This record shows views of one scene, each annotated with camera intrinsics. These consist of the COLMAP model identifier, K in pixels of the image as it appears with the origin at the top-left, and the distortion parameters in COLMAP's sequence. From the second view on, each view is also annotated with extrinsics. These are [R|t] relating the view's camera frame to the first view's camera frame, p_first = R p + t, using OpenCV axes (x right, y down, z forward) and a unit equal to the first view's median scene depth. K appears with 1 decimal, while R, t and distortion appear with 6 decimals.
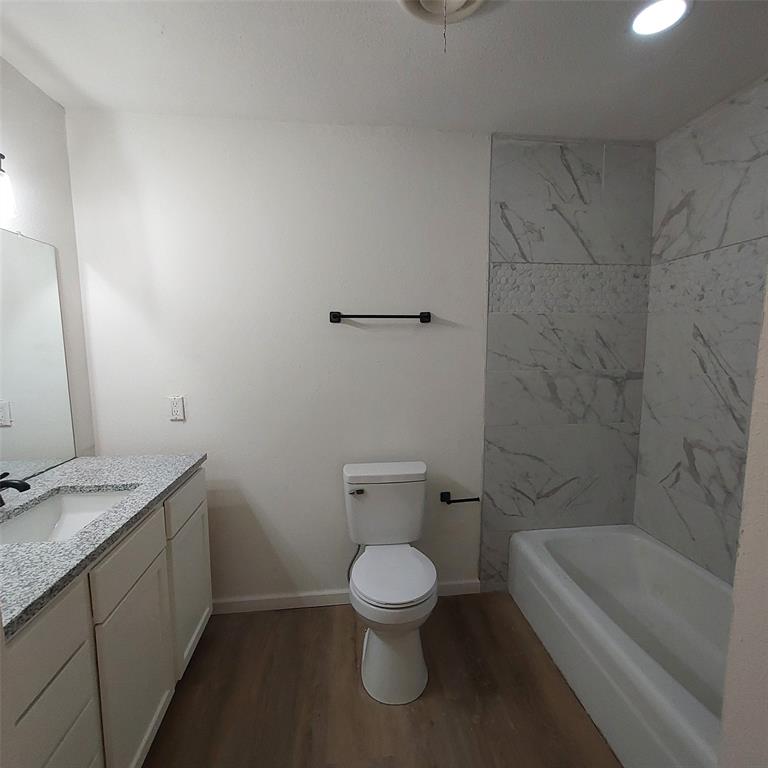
lens RADIAL K [[405.2, 0, 393.6], [0, 405.2, 387.6], [0, 0, 1]] dist [0.003367, 0.000913]
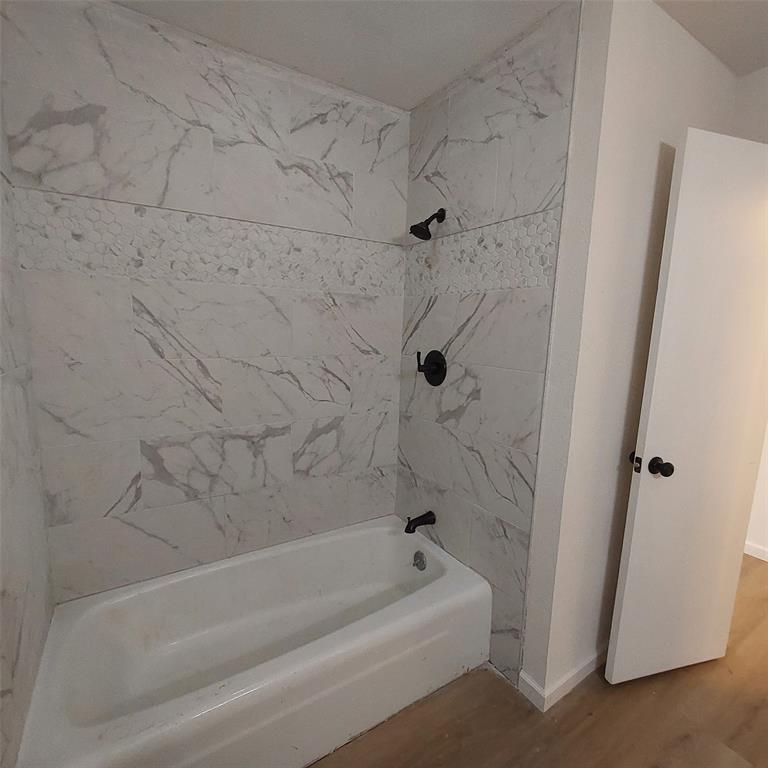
lens RADIAL K [[405.2, 0, 393.6], [0, 405.2, 387.6], [0, 0, 1]] dist [0.003367, 0.000913]
pose [[-0.421118, -0.144288, 0.895456, -0.197178], [0.077331, 0.977959, 0.193949, -0.101347], [-0.903703, 0.150922, -0.400678, 0.914624]]
